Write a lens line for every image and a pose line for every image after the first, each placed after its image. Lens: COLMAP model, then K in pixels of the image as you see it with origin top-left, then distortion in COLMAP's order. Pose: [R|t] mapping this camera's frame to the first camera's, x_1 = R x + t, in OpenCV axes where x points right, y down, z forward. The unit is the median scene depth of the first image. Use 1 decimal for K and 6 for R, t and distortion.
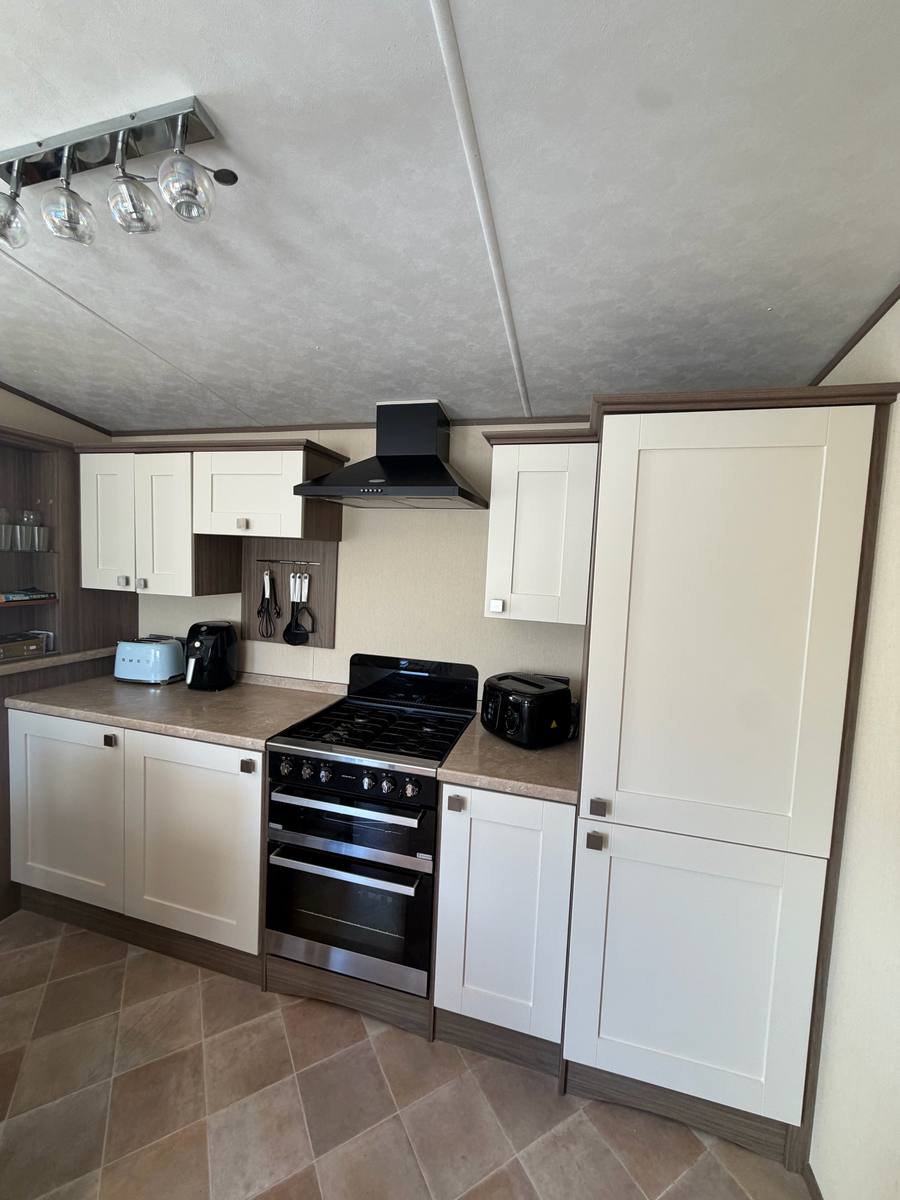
lens RADIAL K [[473.9, 0, 446.9], [0, 473.9, 593.9], [0, 0, 1]] dist [0.000304, -0.000717]
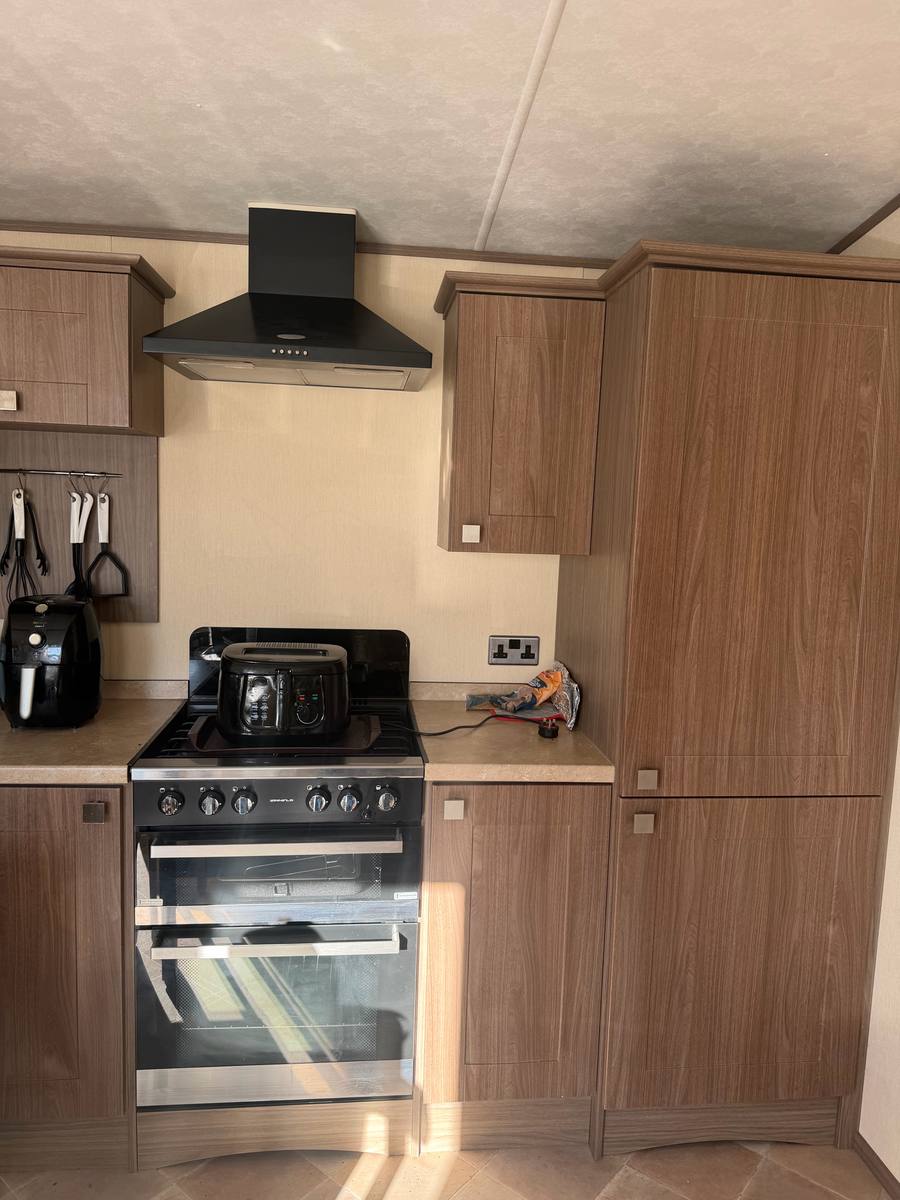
lens RADIAL K [[845.9, 0, 450.0], [0, 845.9, 600.0], [0, 0, 1]] dist [0.043778, -0.053672]
pose [[0.933341, -0.051977, 0.355207, -0.321130], [0.031270, 0.997473, 0.063794, 0.038725], [-0.357626, -0.048434, 0.932608, -0.124294]]
